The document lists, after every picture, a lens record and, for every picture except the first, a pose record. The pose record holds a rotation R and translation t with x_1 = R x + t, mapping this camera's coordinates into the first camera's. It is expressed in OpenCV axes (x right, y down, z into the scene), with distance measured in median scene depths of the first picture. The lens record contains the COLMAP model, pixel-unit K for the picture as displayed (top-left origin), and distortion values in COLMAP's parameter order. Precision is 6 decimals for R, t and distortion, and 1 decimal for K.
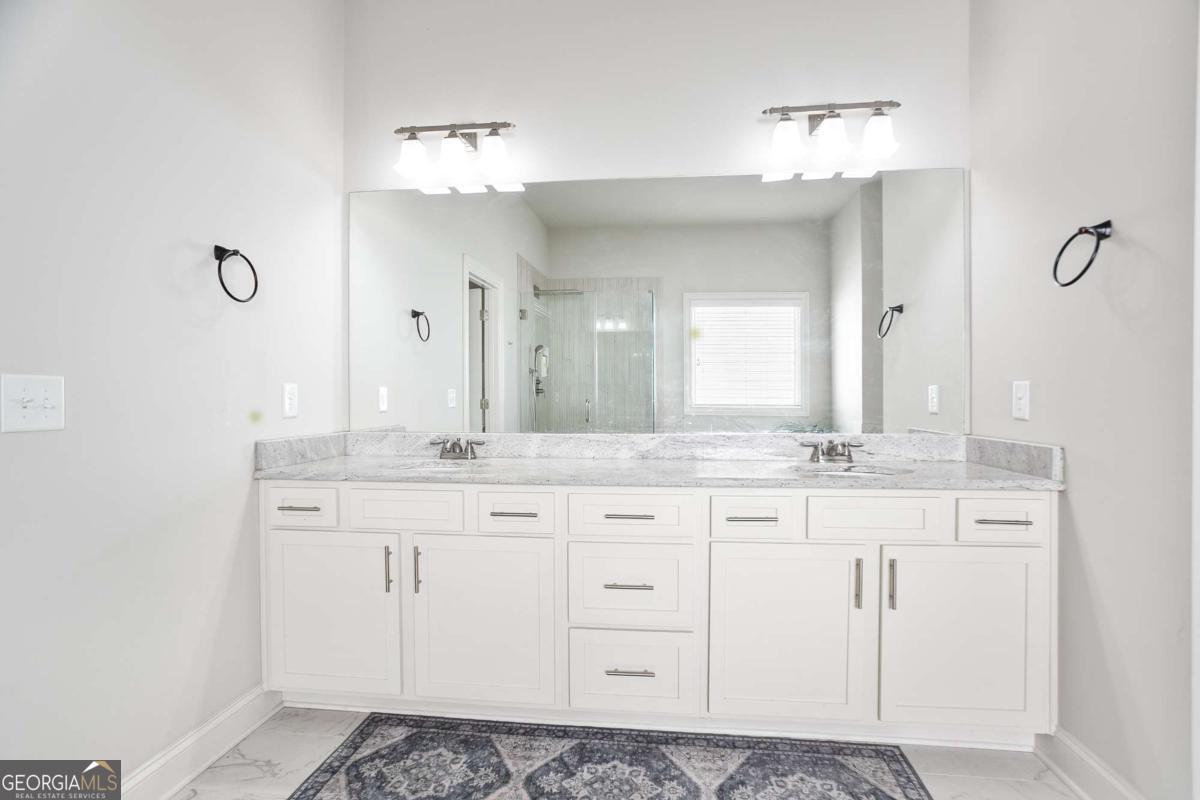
lens RADIAL K [[600.3, 0, 599.8], [0, 600.3, 398.6], [0, 0, 1]] dist [-0.028874, 0.001573]
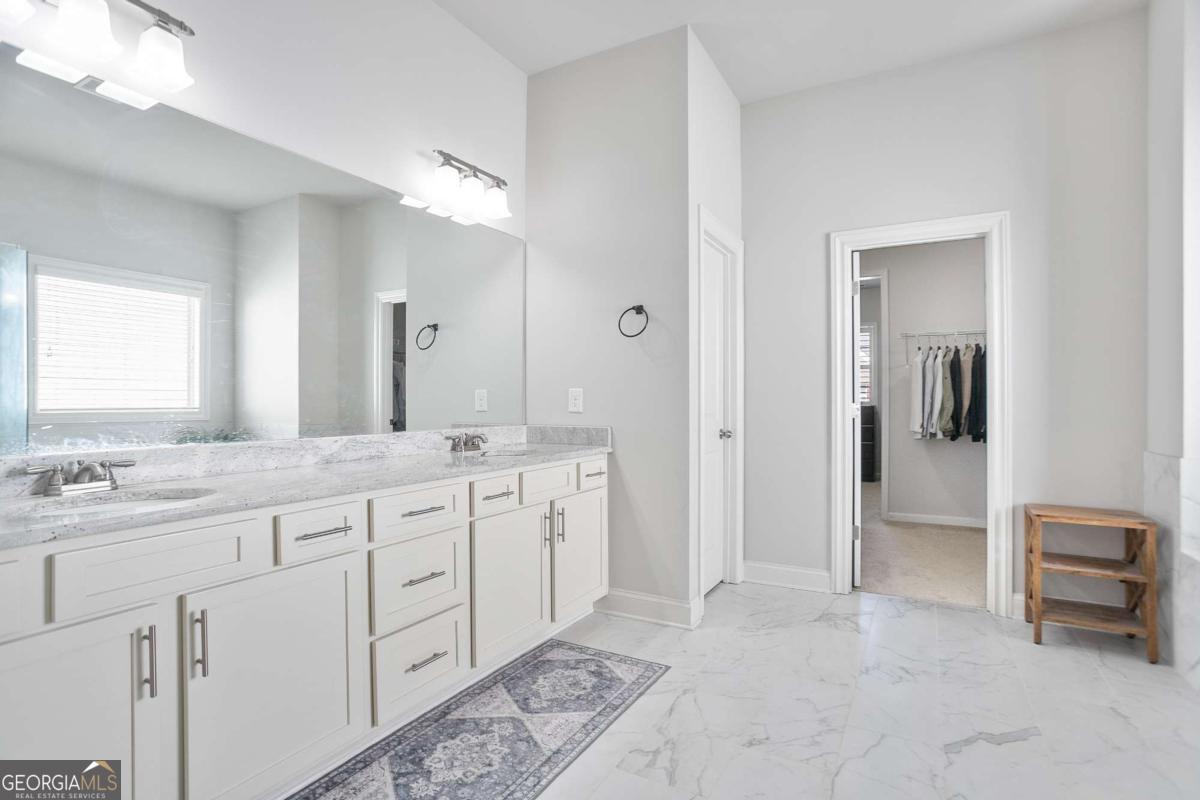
lens RADIAL K [[600.3, 0, 599.8], [0, 600.3, 398.6], [0, 0, 1]] dist [-0.028874, 0.001573]
pose [[0.379695, 0.002752, 0.925108, -0.678213], [0.000309, 0.999995, -0.003101, 0.001783], [-0.925112, 0.001464, 0.379692, 0.273346]]
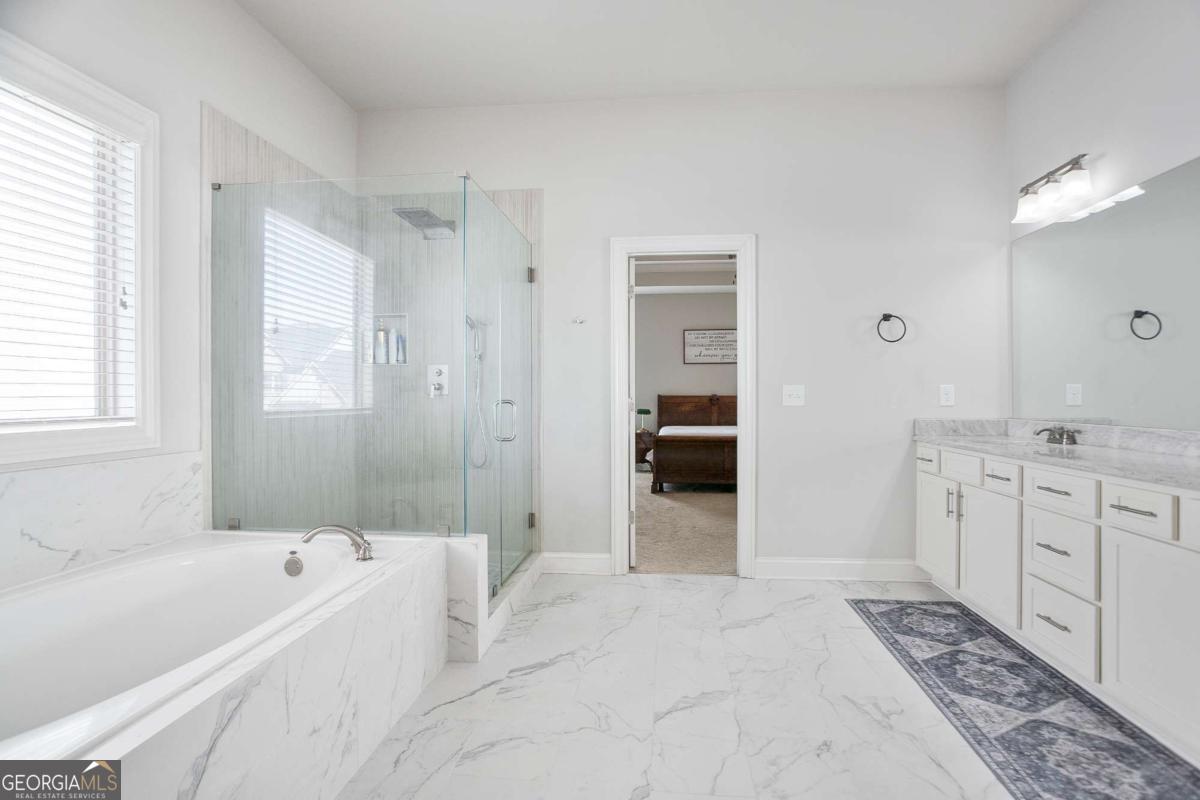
lens RADIAL K [[600.3, 0, 599.8], [0, 600.3, 398.6], [0, 0, 1]] dist [-0.028874, 0.001573]
pose [[0.001217, 0.005482, -0.999984, 1.044389], [-0.000284, 0.999985, 0.005482, 0.003265], [0.999999, 0.000277, 0.001218, 0.071859]]
